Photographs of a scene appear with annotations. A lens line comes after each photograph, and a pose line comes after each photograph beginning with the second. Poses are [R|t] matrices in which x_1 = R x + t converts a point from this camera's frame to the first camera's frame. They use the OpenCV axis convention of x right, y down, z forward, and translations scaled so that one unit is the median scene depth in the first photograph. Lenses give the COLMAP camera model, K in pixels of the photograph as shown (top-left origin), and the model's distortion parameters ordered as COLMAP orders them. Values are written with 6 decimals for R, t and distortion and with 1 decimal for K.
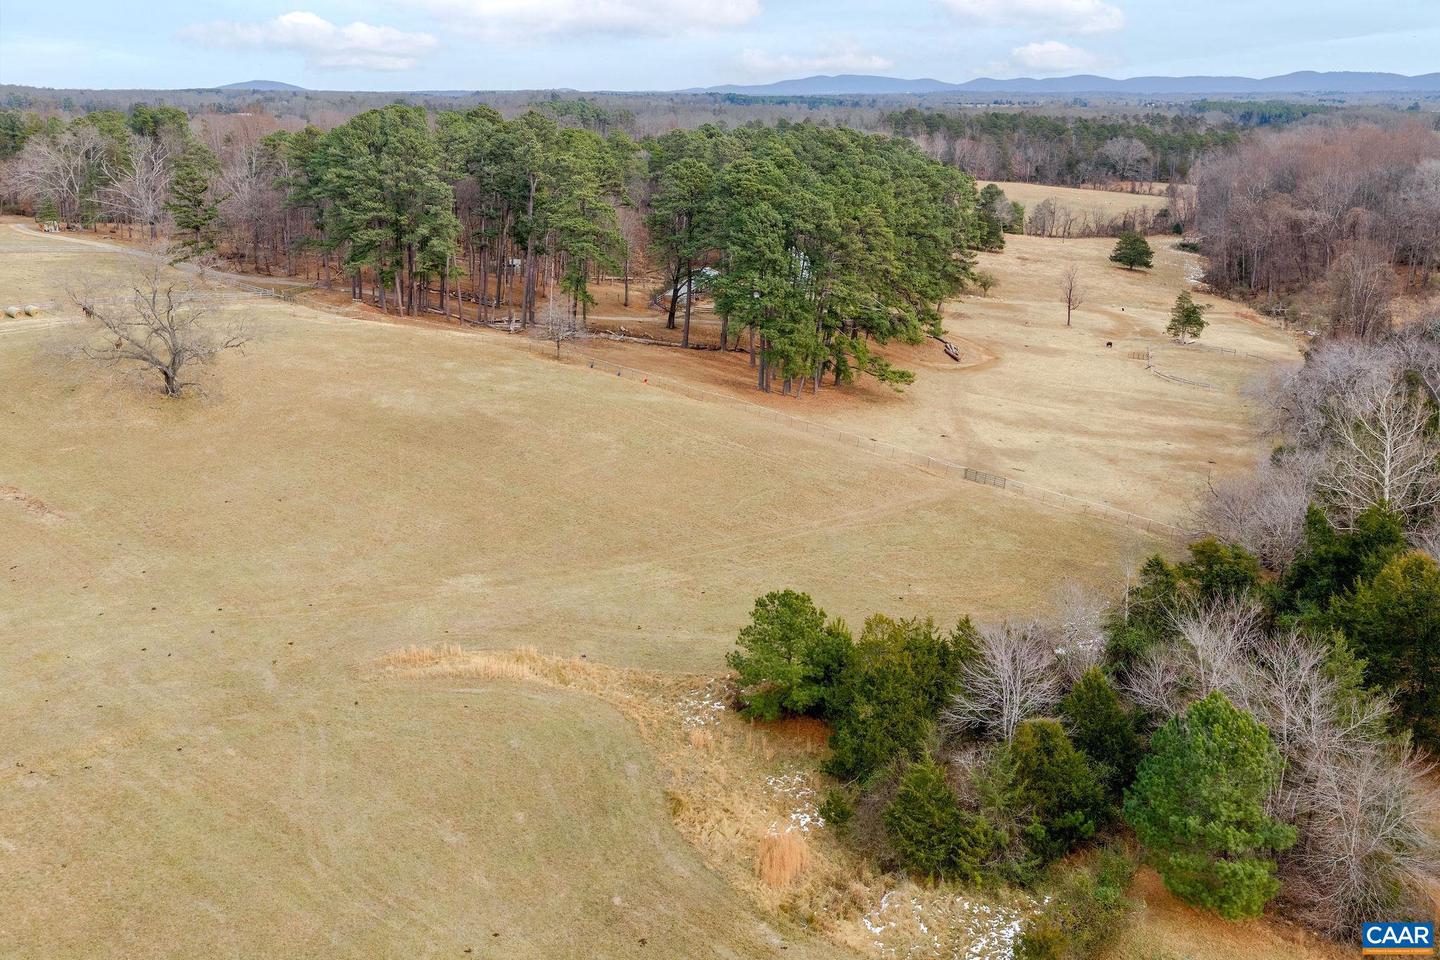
lens RADIAL K [[1205.7, 0, 698.9], [0, 1205.7, 356.0], [0, 0, 1]] dist [0.025806, -0.040955]
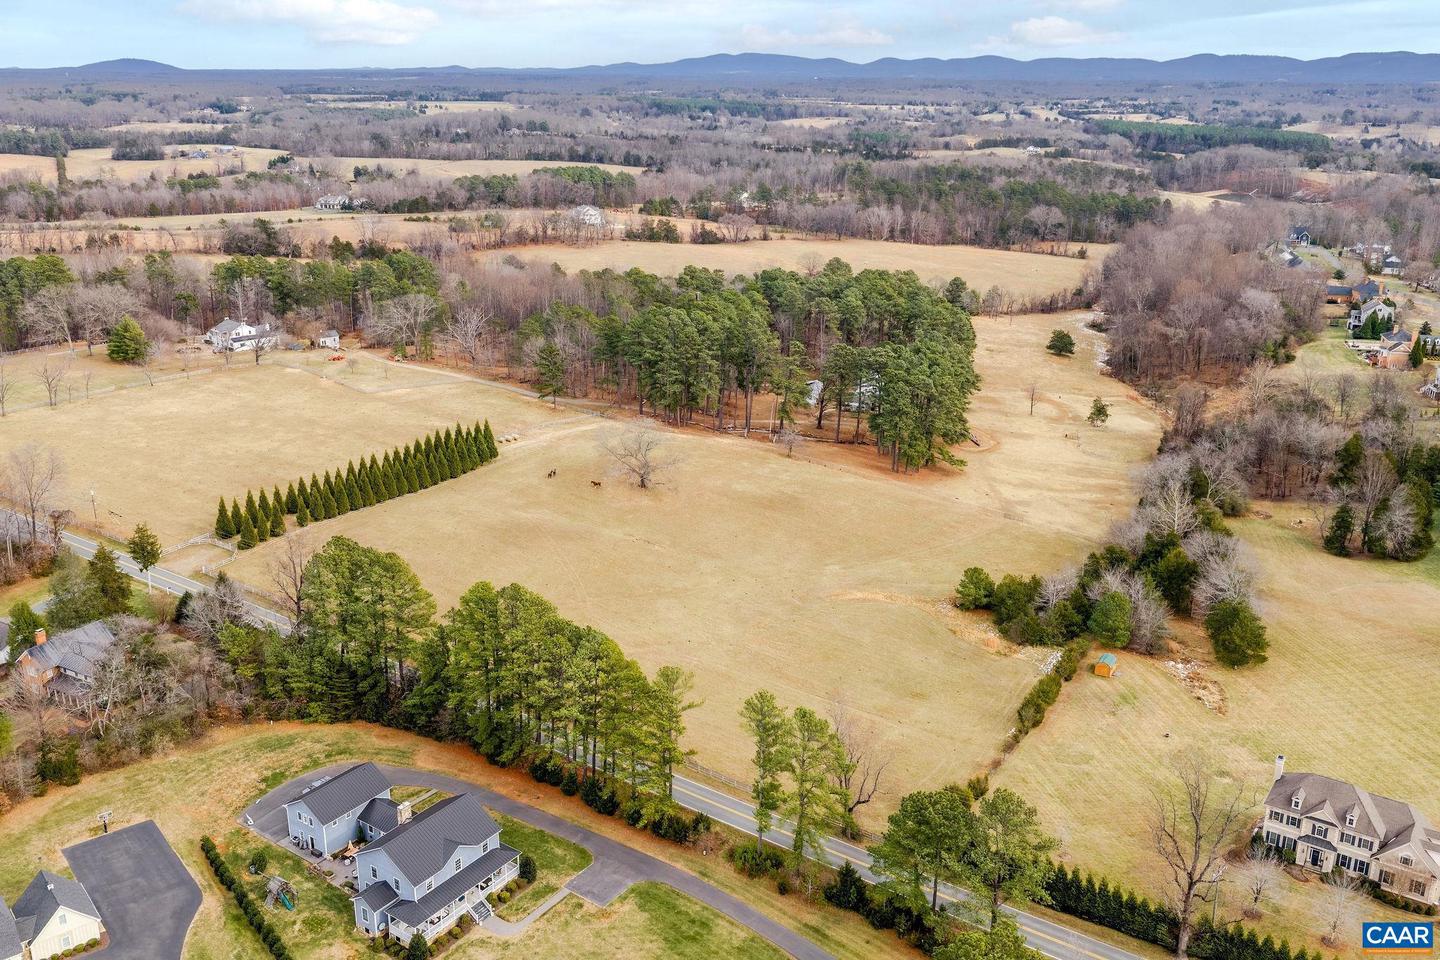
lens RADIAL K [[1205.7, 0, 735.0], [0, 1205.7, 491.6], [0, 0, 1]] dist [0.025806, -0.040955]
pose [[0.994520, -0.020742, 0.102465, -0.428958], [0.008847, 0.993303, 0.115201, -0.177353], [-0.104168, -0.113663, 0.988043, -0.973727]]
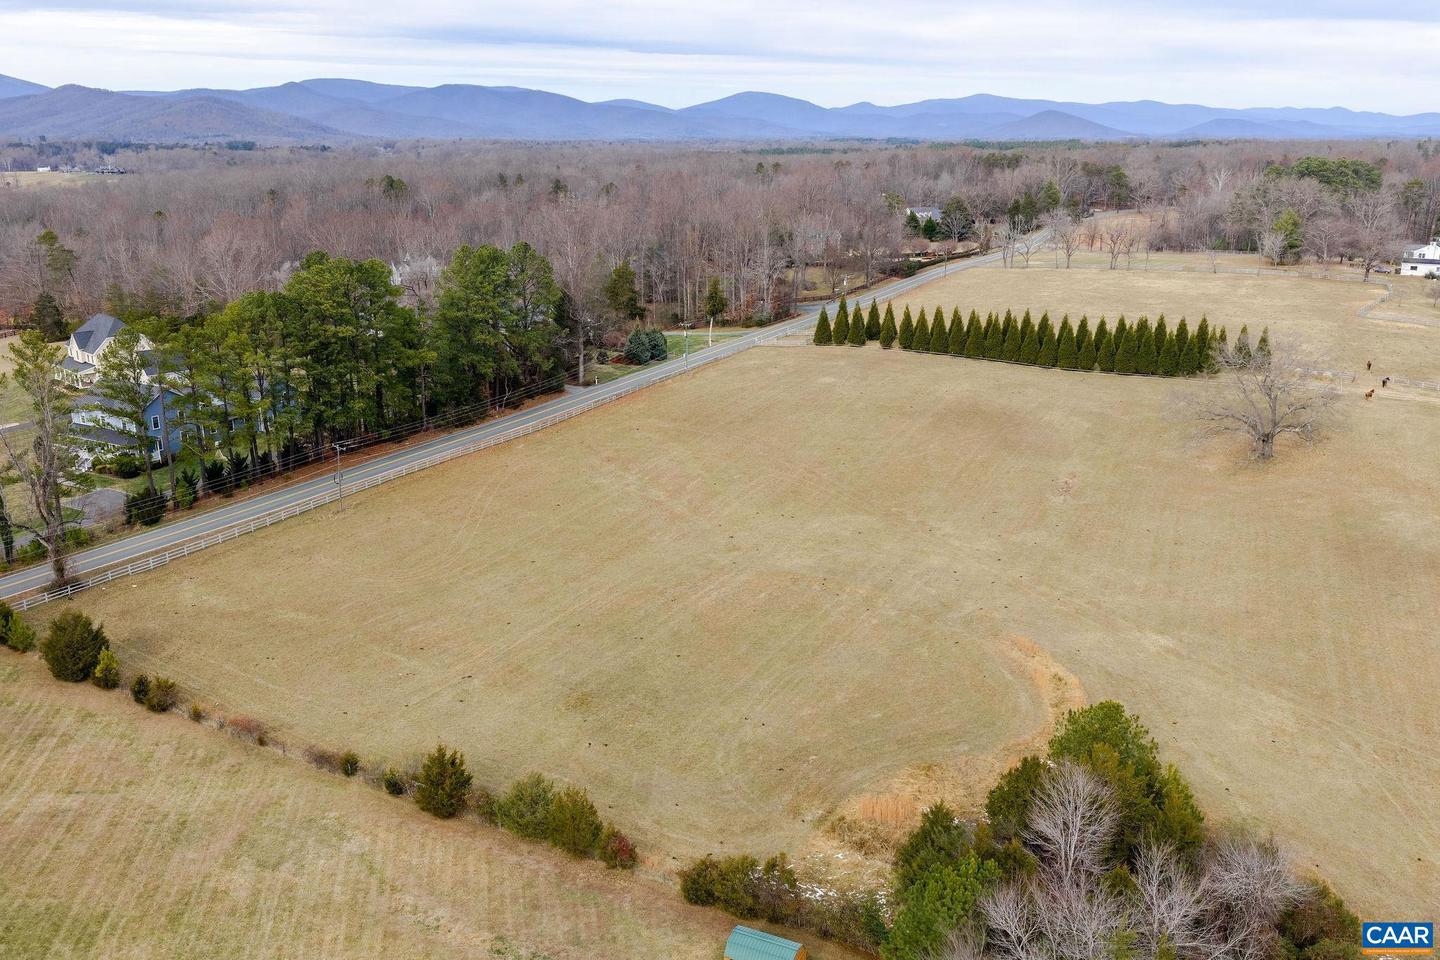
lens RADIAL K [[1205.7, 0, 734.7], [0, 1205.7, 481.3], [0, 0, 1]] dist [0.025806, -0.040955]
pose [[0.184004, 0.272207, -0.944482, 0.525862], [-0.211564, 0.949334, 0.232389, -0.097331], [0.959887, 0.157058, 0.232271, 0.189081]]
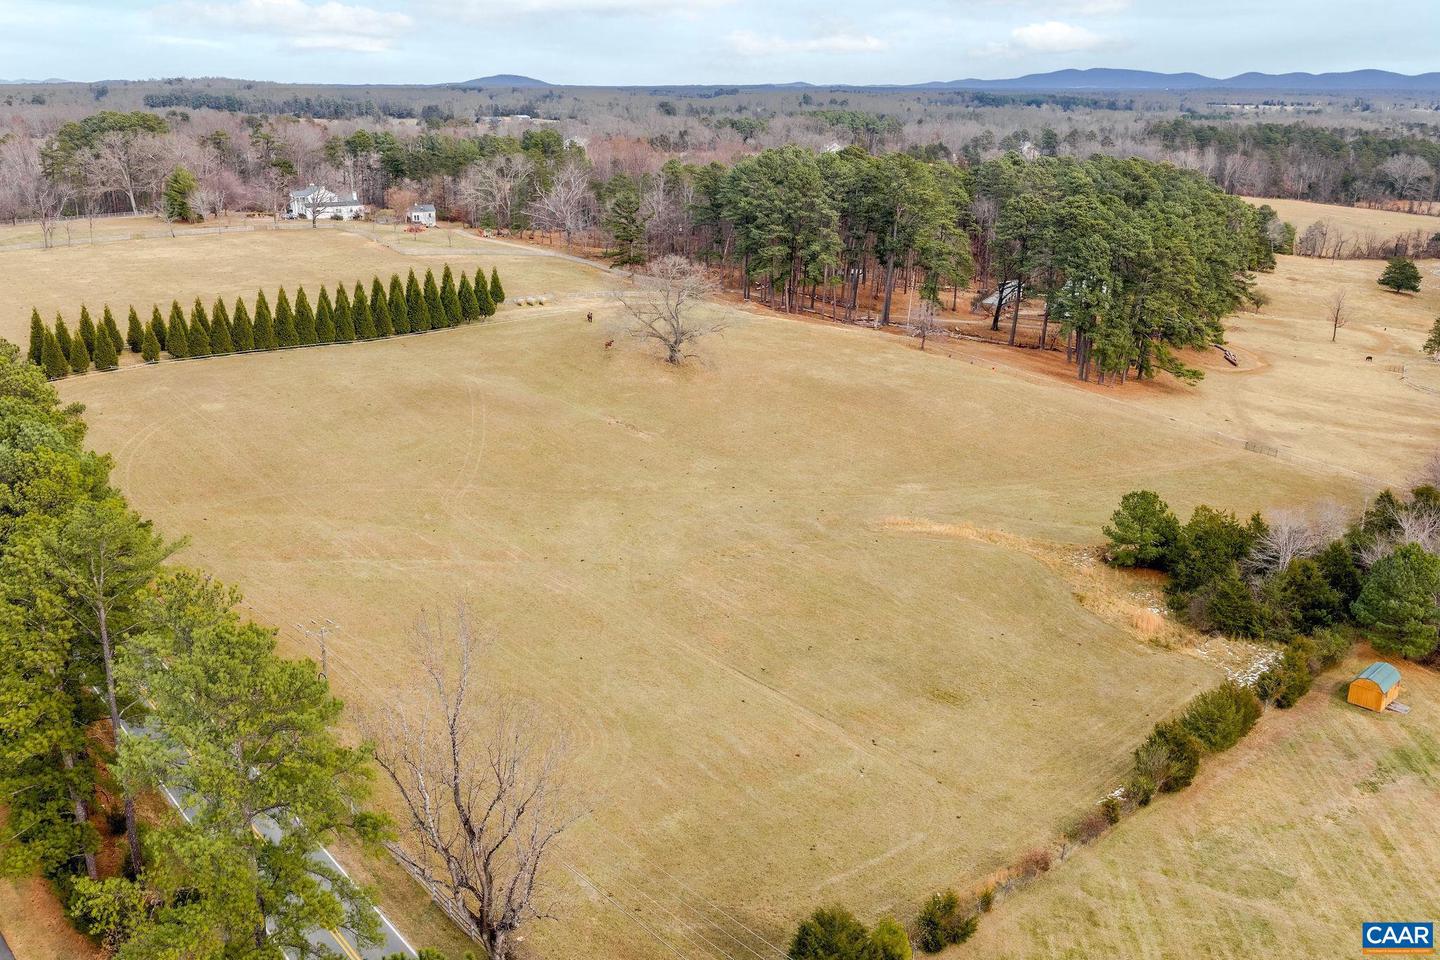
lens RADIAL K [[1205.7, 0, 733.1], [0, 1205.7, 480.5], [0, 0, 1]] dist [0.025806, -0.040955]
pose [[0.987019, 0.056024, -0.150513, -0.121453], [-0.040761, 0.993883, 0.102643, 0.018185], [0.155342, -0.095175, 0.983265, -0.368688]]
